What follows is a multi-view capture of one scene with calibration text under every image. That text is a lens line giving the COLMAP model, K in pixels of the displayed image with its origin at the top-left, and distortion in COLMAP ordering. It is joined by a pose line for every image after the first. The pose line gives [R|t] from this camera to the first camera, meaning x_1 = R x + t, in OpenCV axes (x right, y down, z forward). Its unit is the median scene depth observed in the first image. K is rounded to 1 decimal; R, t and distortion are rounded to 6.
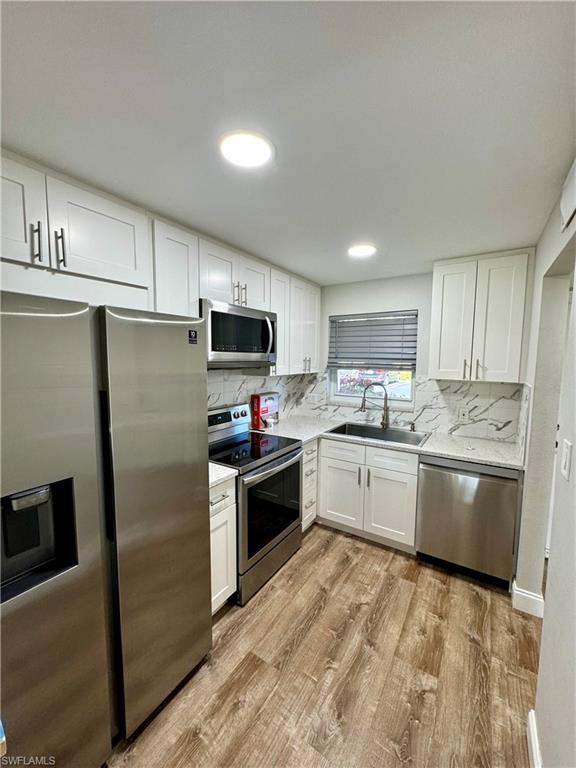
lens RADIAL K [[306.6, 0, 285.0], [0, 306.6, 383.2], [0, 0, 1]] dist [-0.004553, -0.000025]
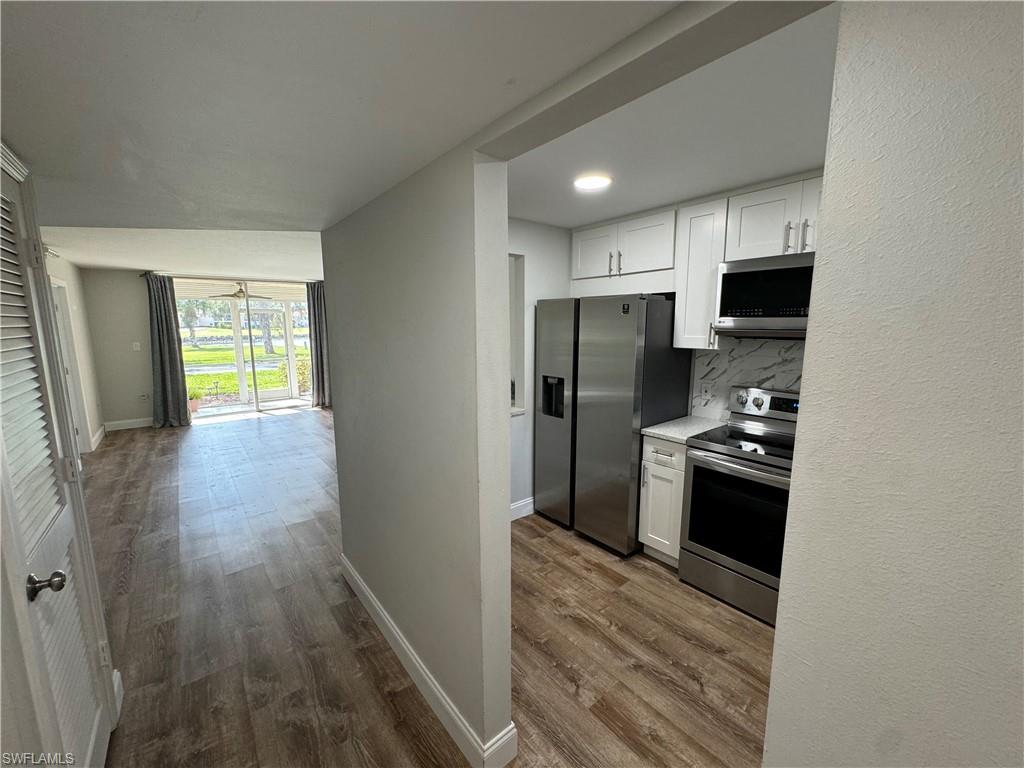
lens RADIAL K [[408.8, 0, 514.5], [0, 408.8, 383.8], [0, 0, 1]] dist [-0.004553, -0.000025]
pose [[-0.301341, 0.129675, -0.944658, 1.468310], [-0.081519, 0.983578, 0.161022, -0.067863], [0.950025, 0.125530, -0.285821, 0.993114]]
